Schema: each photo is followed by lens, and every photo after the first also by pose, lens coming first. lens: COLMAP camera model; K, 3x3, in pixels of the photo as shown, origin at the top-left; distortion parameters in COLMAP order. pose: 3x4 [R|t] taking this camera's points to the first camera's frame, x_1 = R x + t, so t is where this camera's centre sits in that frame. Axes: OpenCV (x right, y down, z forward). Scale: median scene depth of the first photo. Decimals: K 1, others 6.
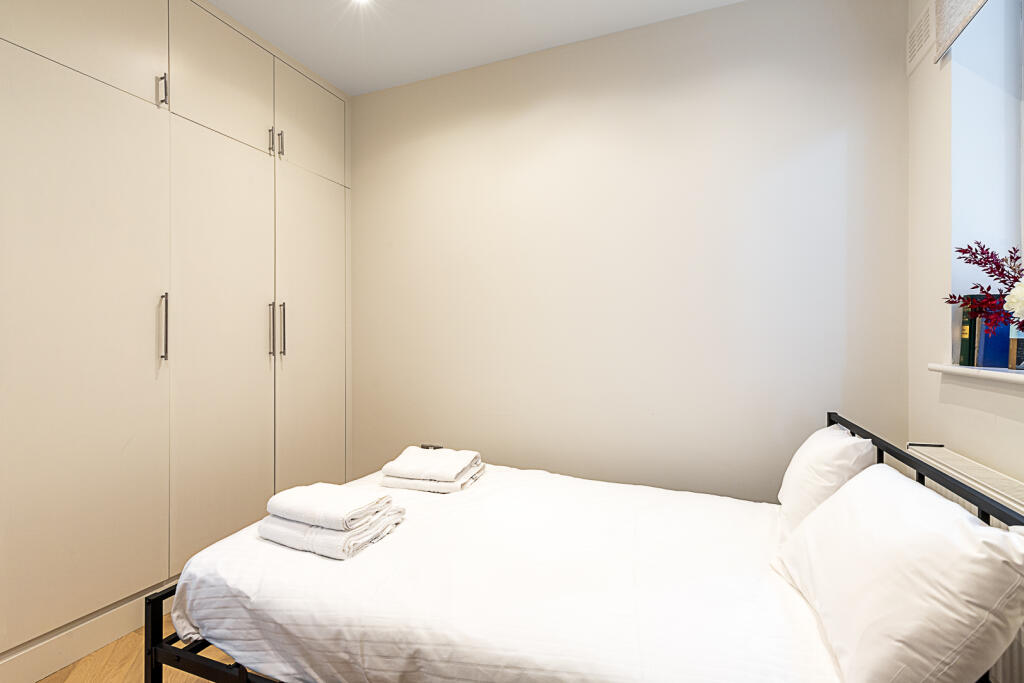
lens RADIAL K [[468.9, 0, 512.4], [0, 468.9, 339.2], [0, 0, 1]] dist [0.002928, 0.000154]
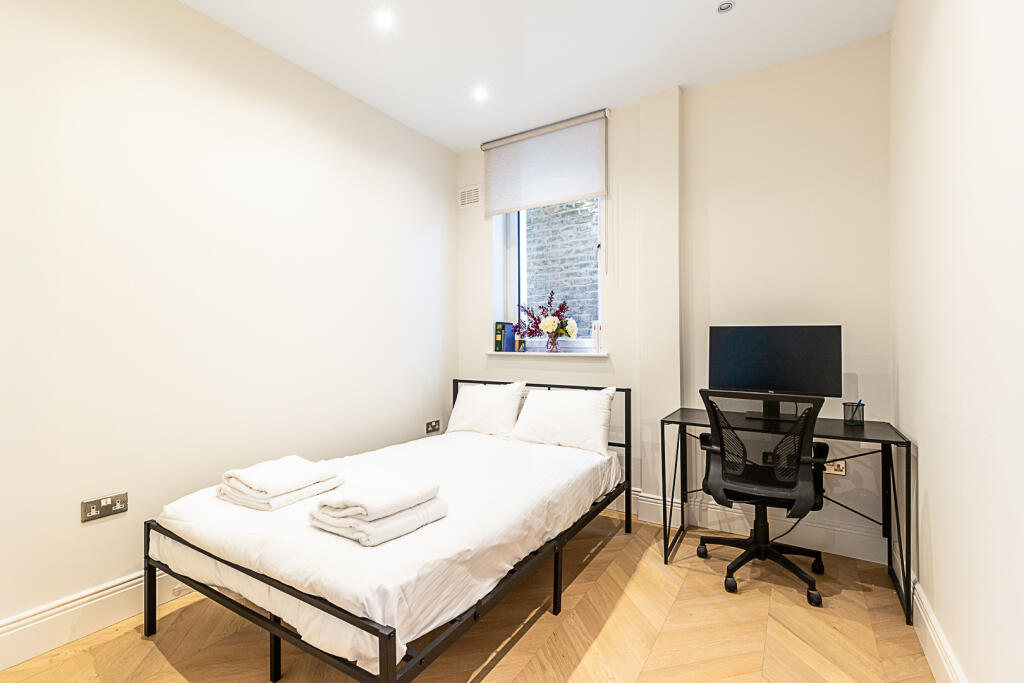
lens RADIAL K [[468.9, 0, 510.3], [0, 468.9, 339.9], [0, 0, 1]] dist [0.002928, 0.000154]
pose [[0.171362, 0.002073, 0.985206, -1.678008], [0.010029, 0.999942, -0.003848, 0.007677], [-0.985157, 0.010540, 0.171332, 0.650407]]
